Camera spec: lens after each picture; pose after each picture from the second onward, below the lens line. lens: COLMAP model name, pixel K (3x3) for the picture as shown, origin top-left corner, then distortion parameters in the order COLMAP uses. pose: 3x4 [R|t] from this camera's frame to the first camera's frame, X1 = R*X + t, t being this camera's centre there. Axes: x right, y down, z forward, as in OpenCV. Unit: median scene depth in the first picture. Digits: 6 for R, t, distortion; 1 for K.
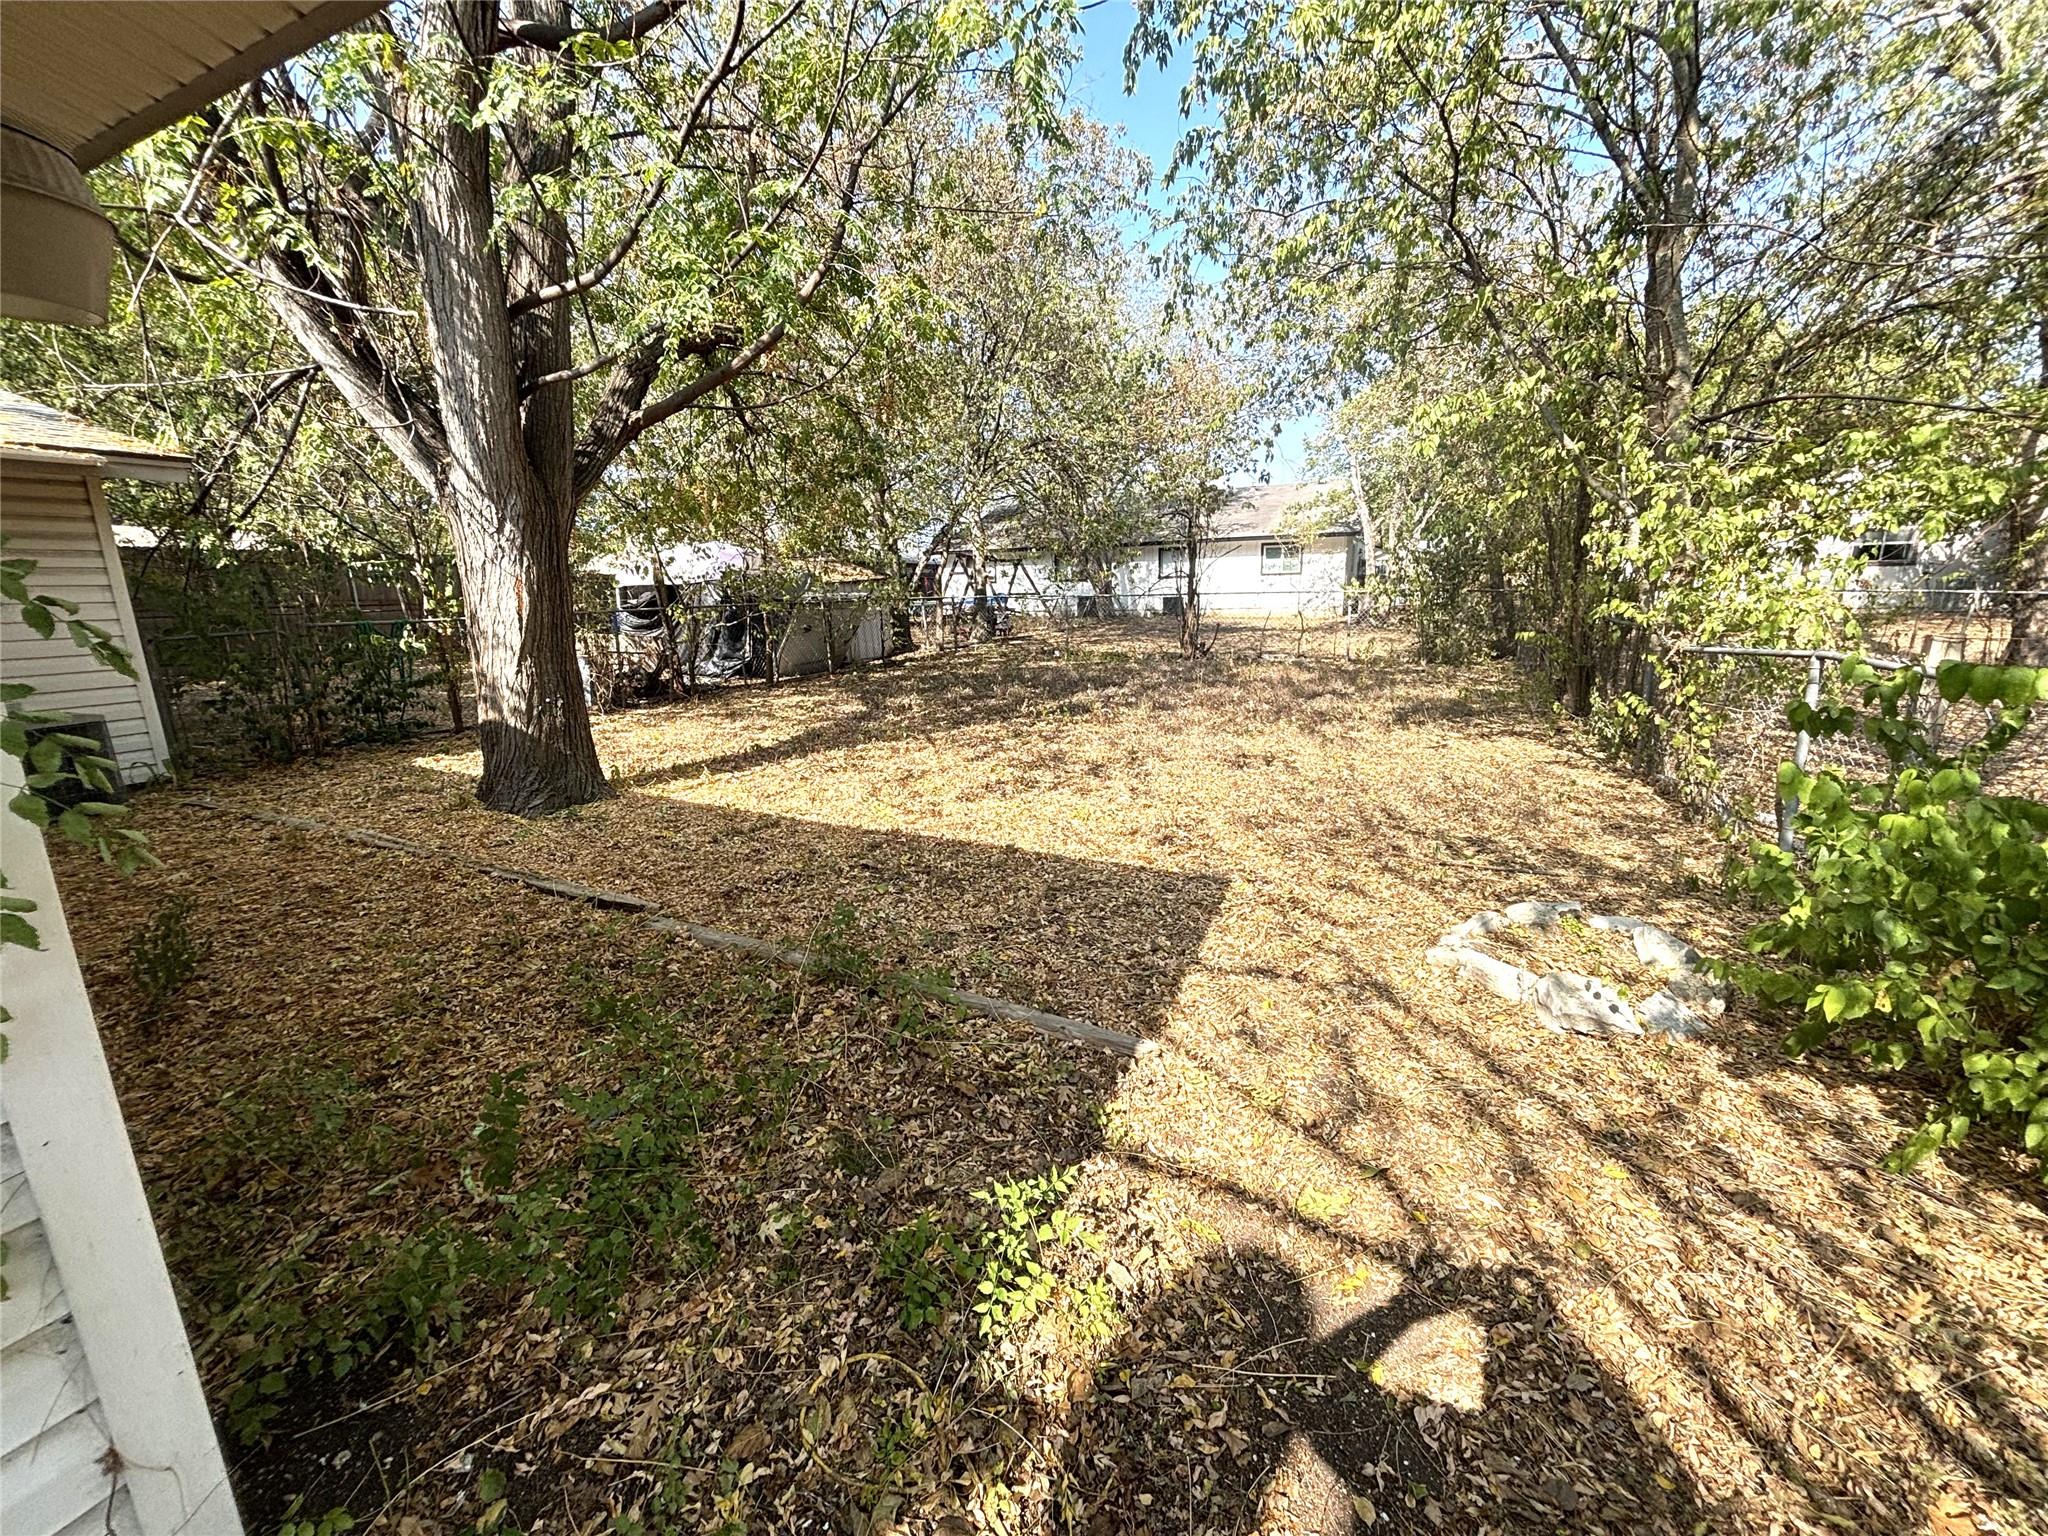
lens RADIAL K [[814.1, 0, 1024.0], [0, 814.1, 768.0], [0, 0, 1]] dist [0.001367, -0.003797]
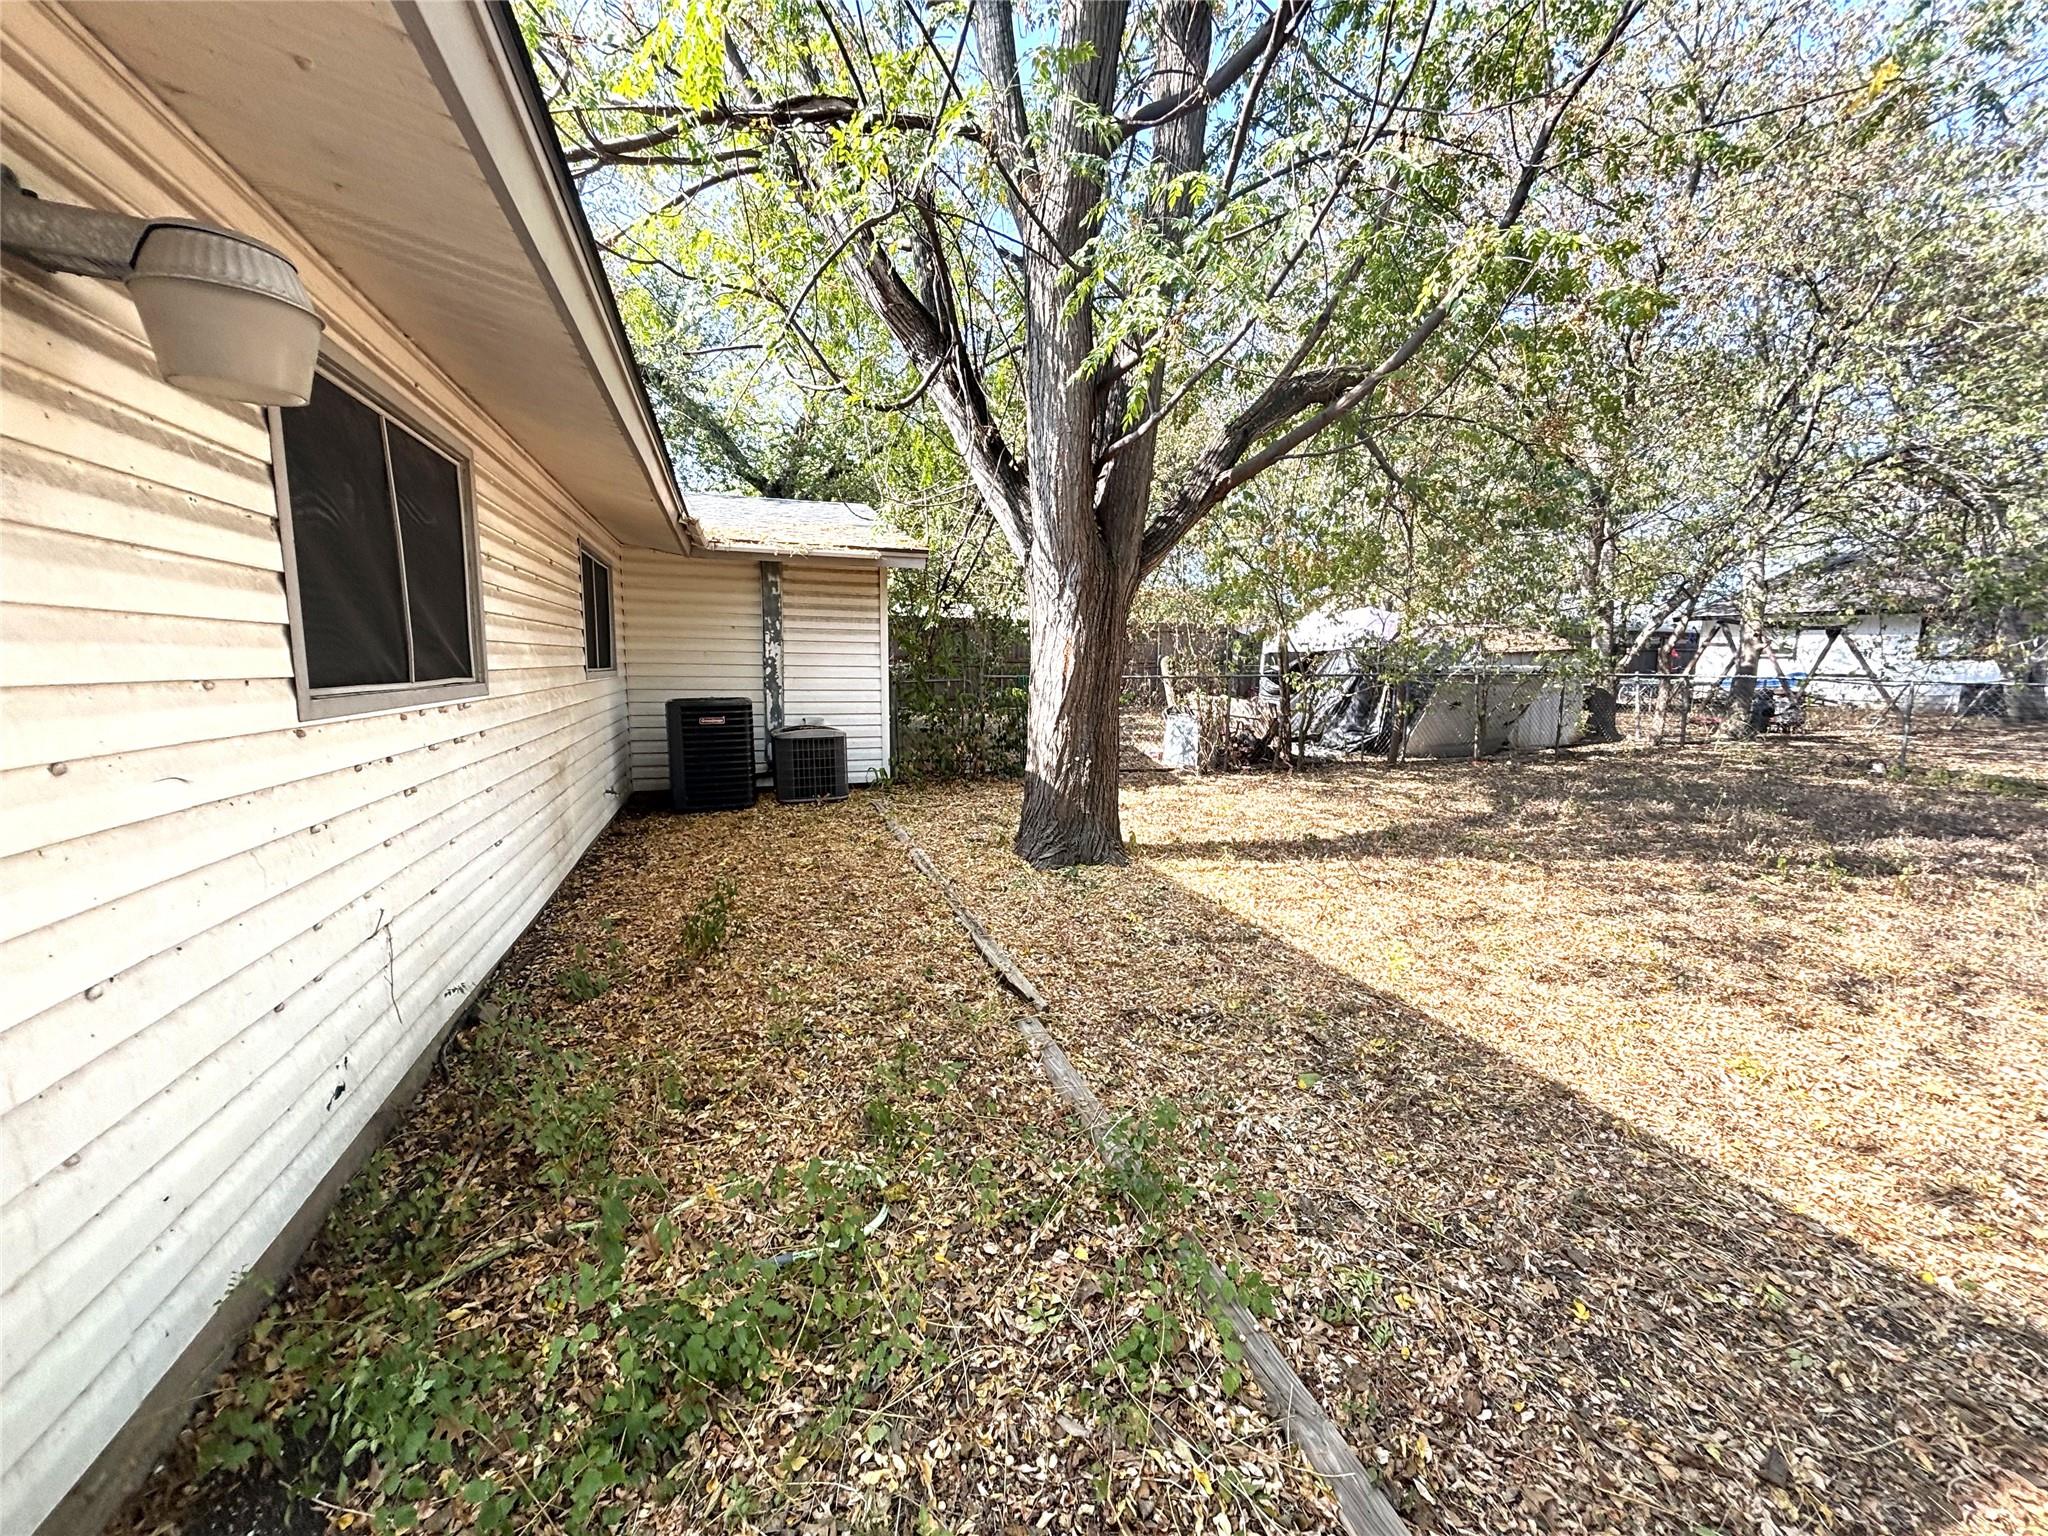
lens RADIAL K [[814.1, 0, 1024.0], [0, 814.1, 768.0], [0, 0, 1]] dist [0.001367, -0.003797]
pose [[0.691349, 0.122285, -0.712098, 0.093447], [-0.178669, 0.983899, -0.004503, -0.052898], [0.700081, 0.130343, 0.702066, 0.228246]]
